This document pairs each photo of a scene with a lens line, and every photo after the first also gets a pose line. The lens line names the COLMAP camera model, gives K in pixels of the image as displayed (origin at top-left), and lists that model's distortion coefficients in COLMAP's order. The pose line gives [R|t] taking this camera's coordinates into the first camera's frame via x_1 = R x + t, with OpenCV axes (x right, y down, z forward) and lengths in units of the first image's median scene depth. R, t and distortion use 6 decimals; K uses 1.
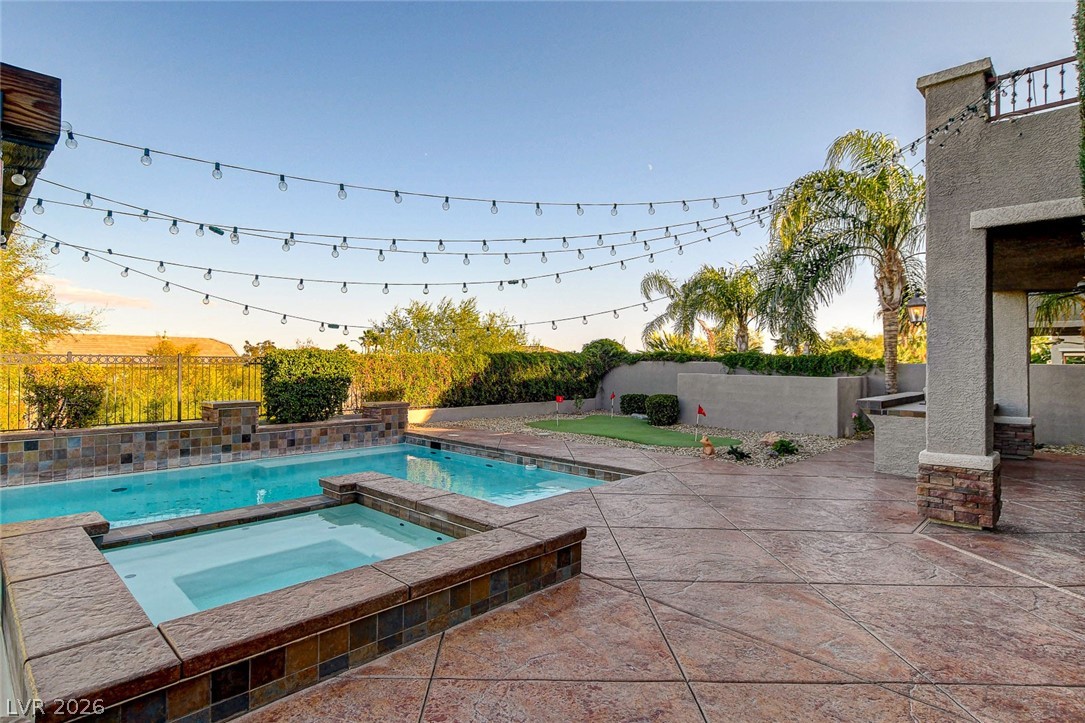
lens RADIAL K [[571.6, 0, 537.9], [0, 571.6, 360.9], [0, 0, 1]] dist [-0.006240, 0.002072]
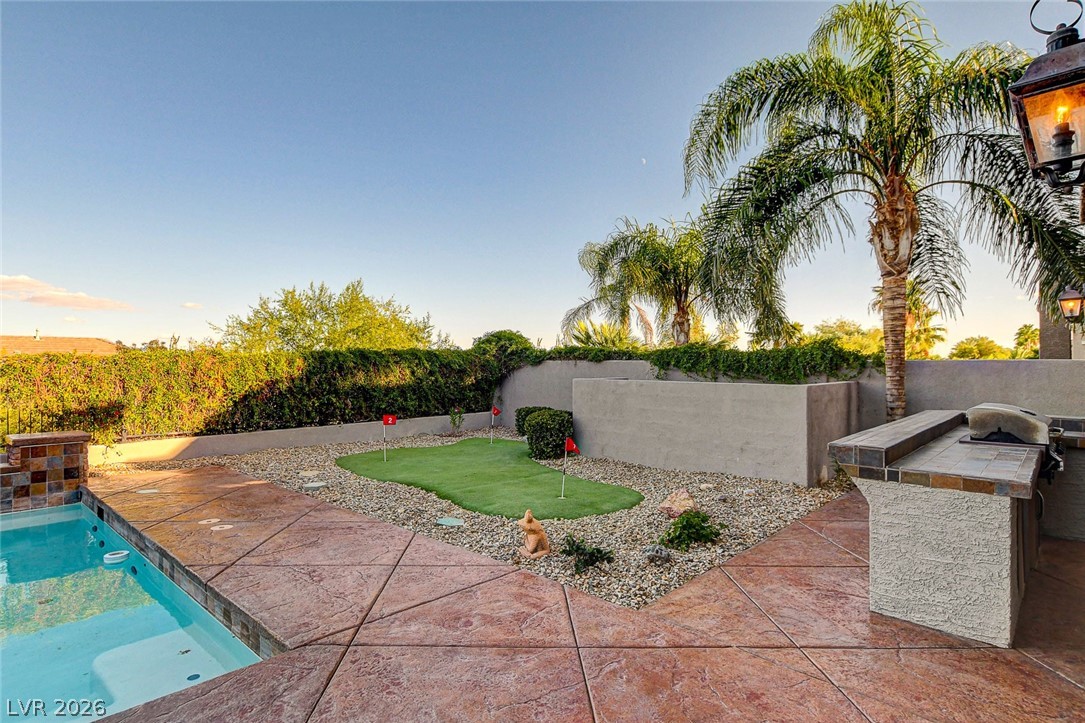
lens RADIAL K [[571.6, 0, 541.4], [0, 571.6, 364.9], [0, 0, 1]] dist [-0.006240, 0.002072]
pose [[0.999888, -0.009659, 0.011389, 0.245151], [0.009577, 0.999928, 0.007213, 0.001242], [-0.011457, -0.007104, 0.999909, 0.414742]]
